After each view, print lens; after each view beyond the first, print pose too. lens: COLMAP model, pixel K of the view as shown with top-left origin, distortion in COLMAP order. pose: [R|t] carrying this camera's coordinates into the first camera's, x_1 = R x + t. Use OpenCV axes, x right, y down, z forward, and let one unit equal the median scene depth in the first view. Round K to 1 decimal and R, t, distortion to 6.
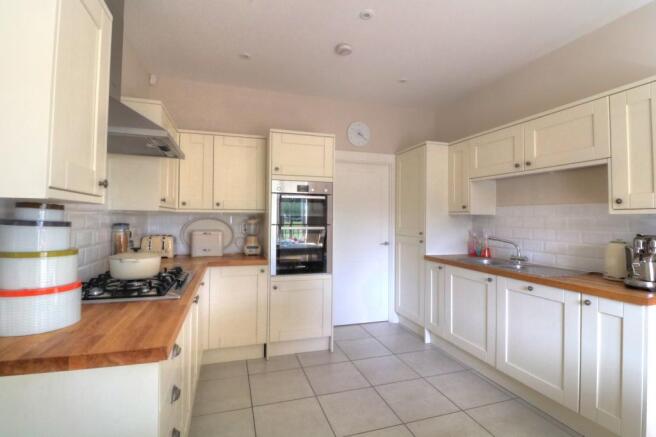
lens RADIAL K [[304.6, 0, 322.5], [0, 304.6, 217.1], [0, 0, 1]] dist [-0.004240, -0.000243]
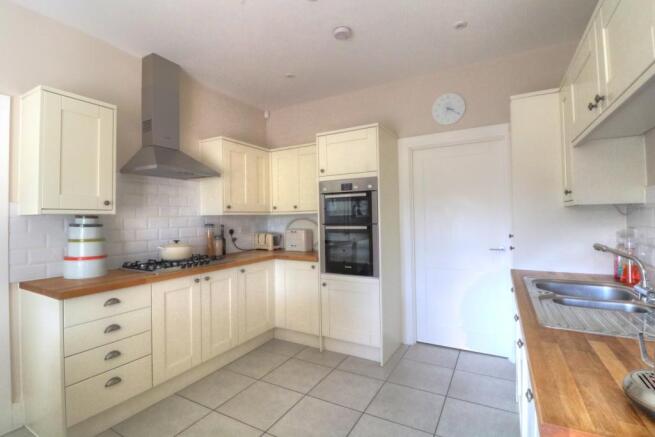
lens RADIAL K [[304.1, 0, 325.2], [0, 304.1, 216.9], [0, 0, 1]] dist [-0.004240, -0.000243]
pose [[0.689871, -0.021047, -0.723627, 0.592912], [0.024832, 0.999677, -0.005403, 0.005427], [0.723507, -0.014241, 0.690170, 0.279035]]
